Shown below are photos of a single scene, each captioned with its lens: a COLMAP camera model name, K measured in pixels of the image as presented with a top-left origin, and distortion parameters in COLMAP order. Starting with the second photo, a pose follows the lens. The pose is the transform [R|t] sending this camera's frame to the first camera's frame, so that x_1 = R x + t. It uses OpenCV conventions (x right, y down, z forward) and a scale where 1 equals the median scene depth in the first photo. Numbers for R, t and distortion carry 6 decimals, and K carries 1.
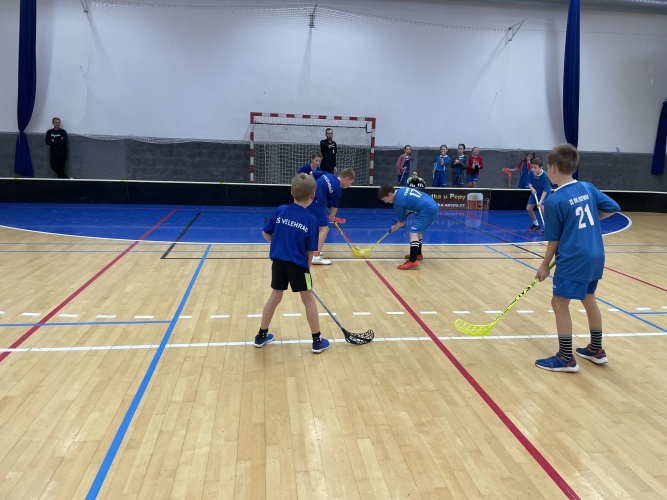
lens RADIAL K [[507.2, 0, 337.5], [0, 507.2, 239.7], [0, 0, 1]] dist [0.099362, -0.137480]
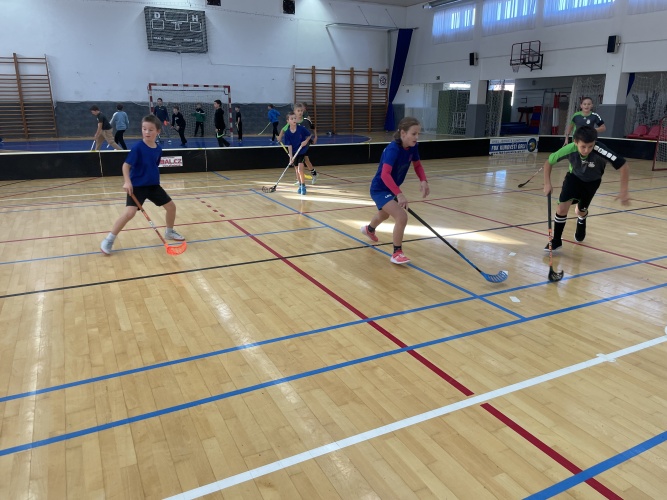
lens RADIAL K [[510.4, 0, 335.8], [0, 510.4, 238.3], [0, 0, 1]] dist [0.105425, -0.145257]
pose [[0.944300, -0.108987, 0.310513, -0.217189], [0.088230, 0.992869, 0.080171, 0.191863], [-0.317037, -0.048309, 0.947182, -0.924044]]
